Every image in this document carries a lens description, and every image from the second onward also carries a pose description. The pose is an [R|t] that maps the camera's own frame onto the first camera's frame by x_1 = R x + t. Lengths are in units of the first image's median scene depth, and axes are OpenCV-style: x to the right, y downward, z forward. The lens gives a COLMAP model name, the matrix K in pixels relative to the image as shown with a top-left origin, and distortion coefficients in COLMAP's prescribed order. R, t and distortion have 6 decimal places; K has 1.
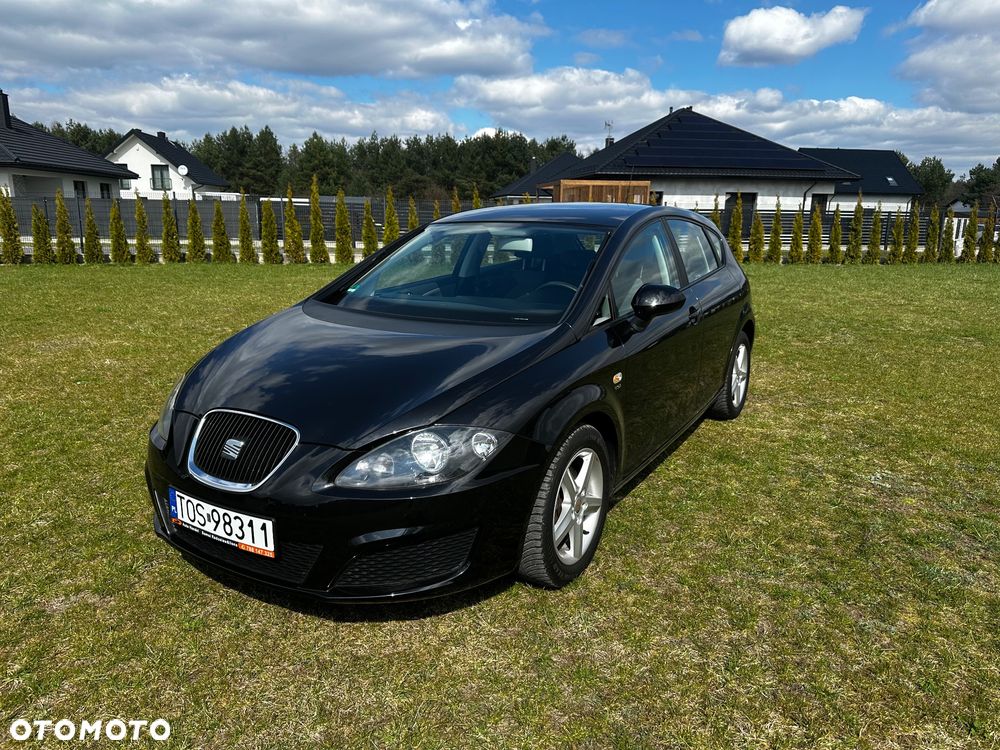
lens RADIAL K [[718.8, 0, 503.2], [0, 718.8, 364.9], [0, 0, 1]] dist [0.028465, -0.036655]
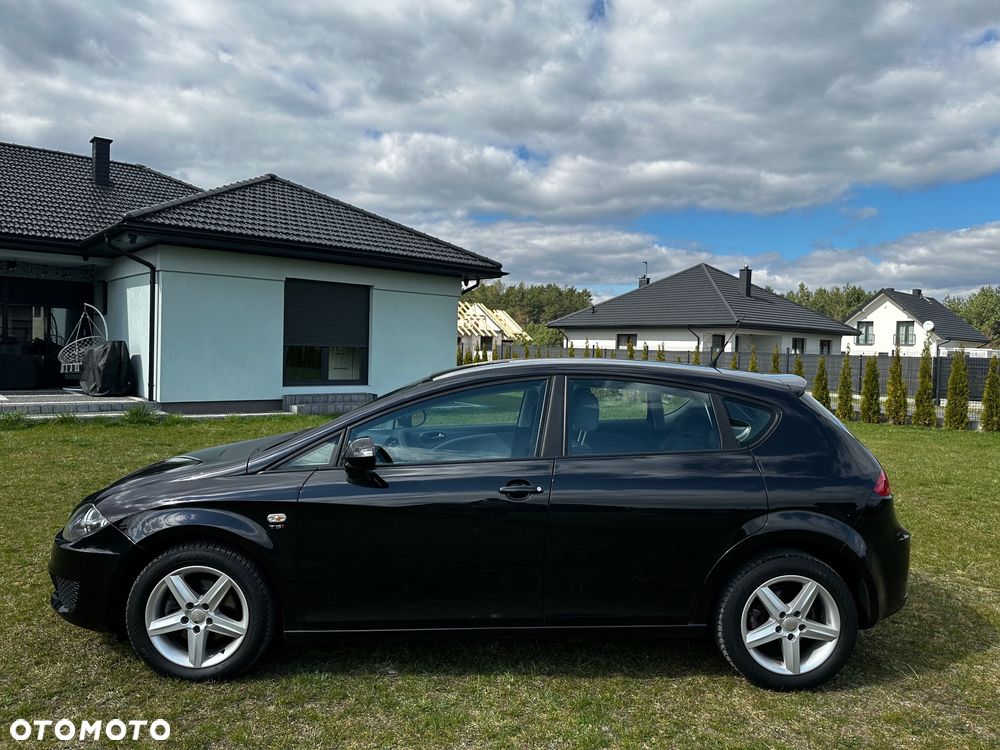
lens RADIAL K [[718.8, 0, 504.9], [0, 718.8, 372.6], [0, 0, 1]] dist [0.028465, -0.036655]
pose [[0.525428, 0.026547, -0.850424, 0.510370], [-0.196154, 0.976368, -0.090714, -0.065883], [0.827918, 0.214477, 0.518219, 0.294302]]
